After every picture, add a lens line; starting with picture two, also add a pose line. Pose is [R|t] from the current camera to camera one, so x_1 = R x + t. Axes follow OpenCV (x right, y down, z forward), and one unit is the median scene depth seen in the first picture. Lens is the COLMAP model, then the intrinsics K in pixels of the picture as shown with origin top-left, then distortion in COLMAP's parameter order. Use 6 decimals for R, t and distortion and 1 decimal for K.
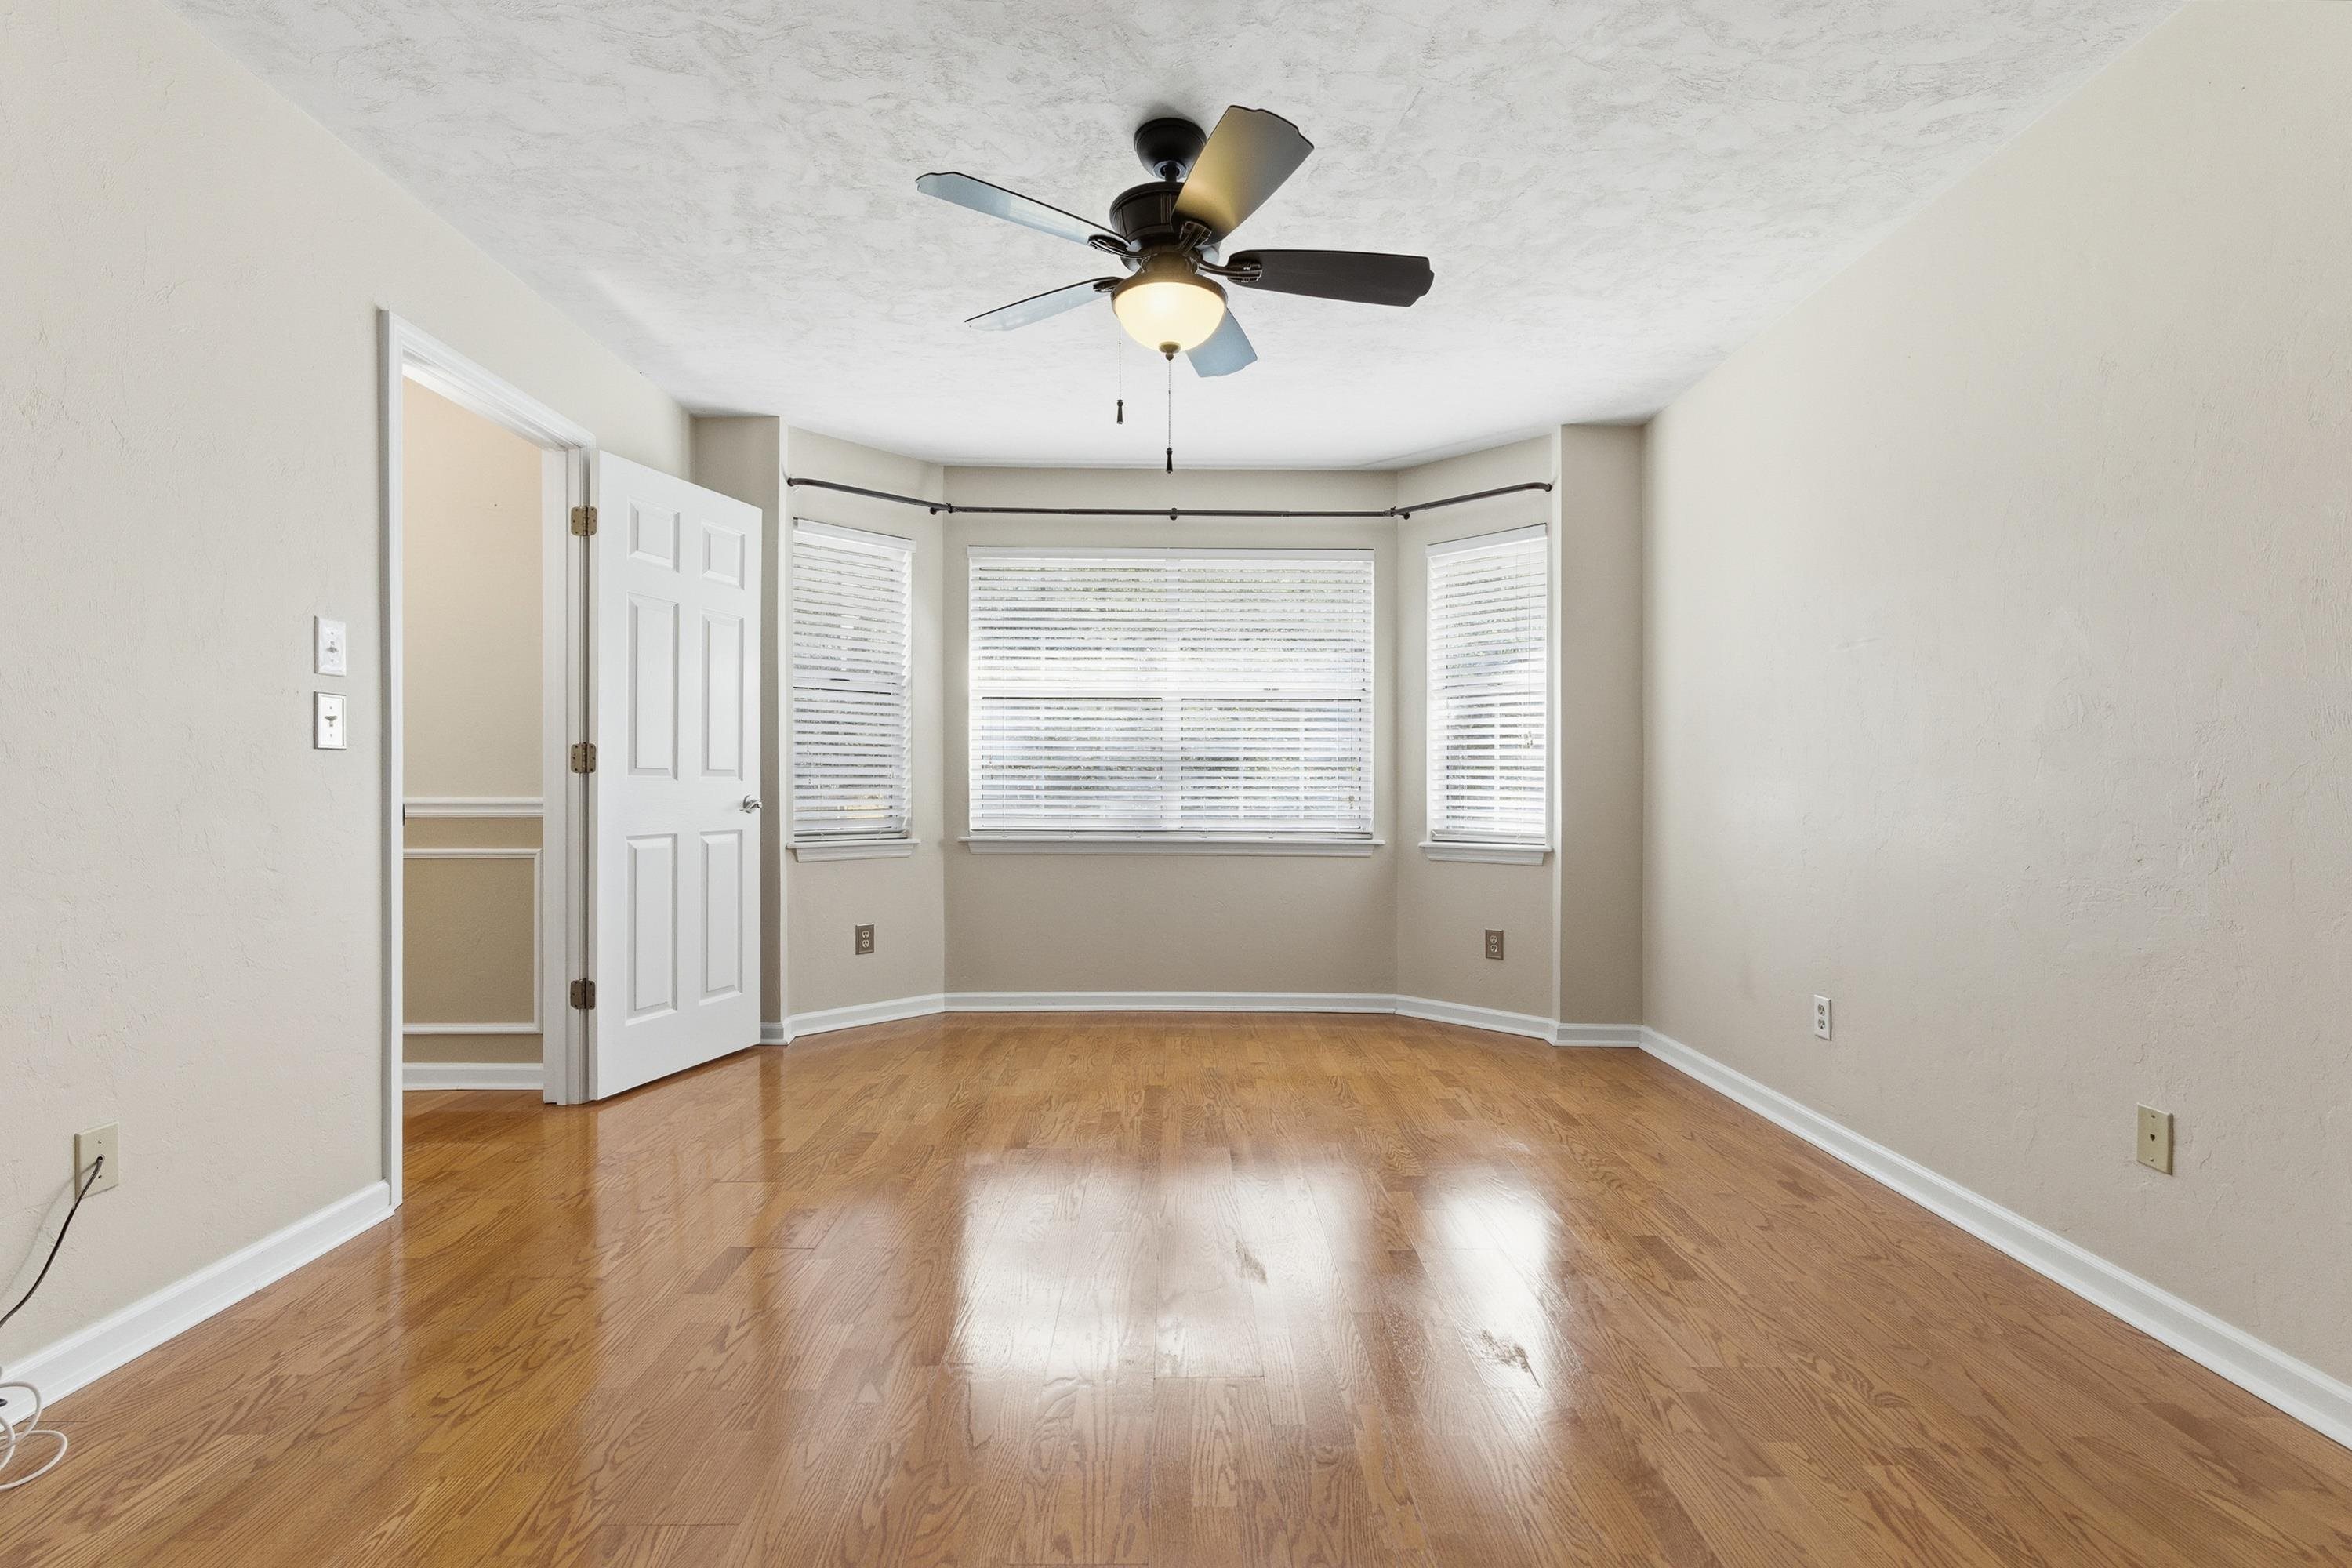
lens RADIAL K [[1064.9, 0, 1182.8], [0, 1064.9, 786.1], [0, 0, 1]] dist [-0.003468, 0.003541]
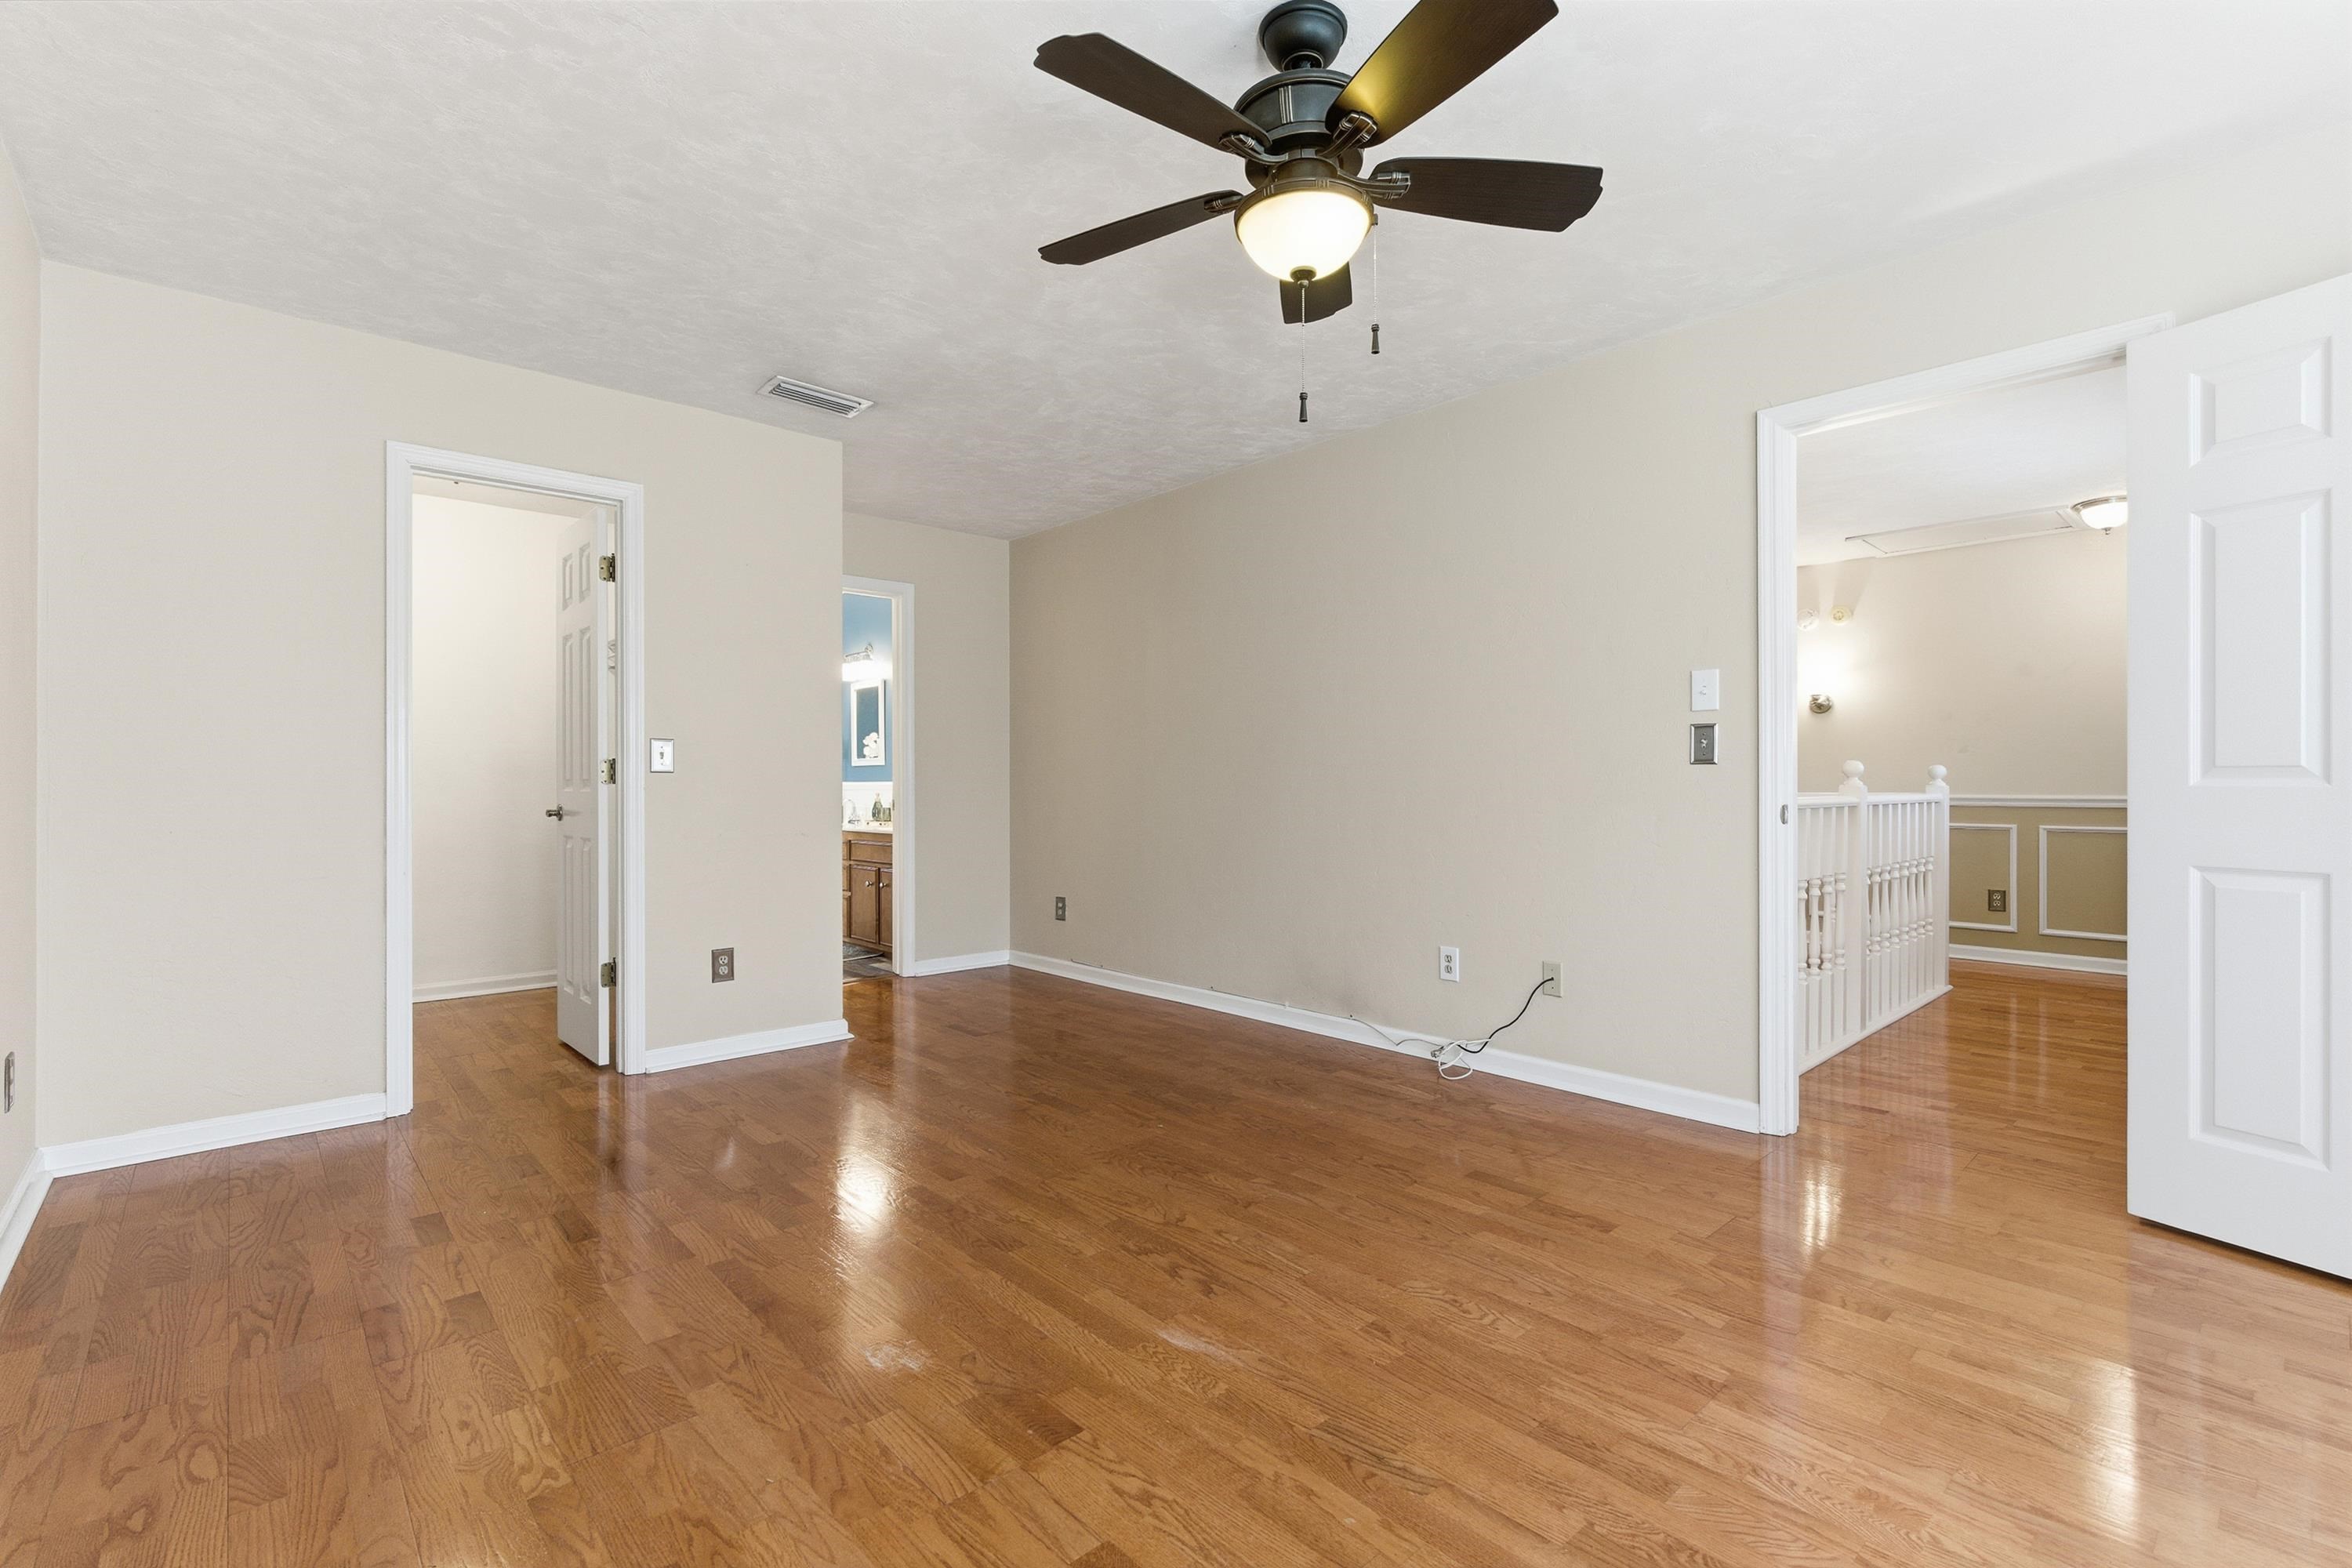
lens RADIAL K [[1064.9, 0, 1182.2], [0, 1064.9, 782.5], [0, 0, 1]] dist [-0.003468, 0.003541]
pose [[-0.747410, -0.002524, -0.664358, 0.815340], [-0.003280, 0.999995, -0.000109, -0.007614], [0.664355, 0.002098, -0.747414, 2.060066]]
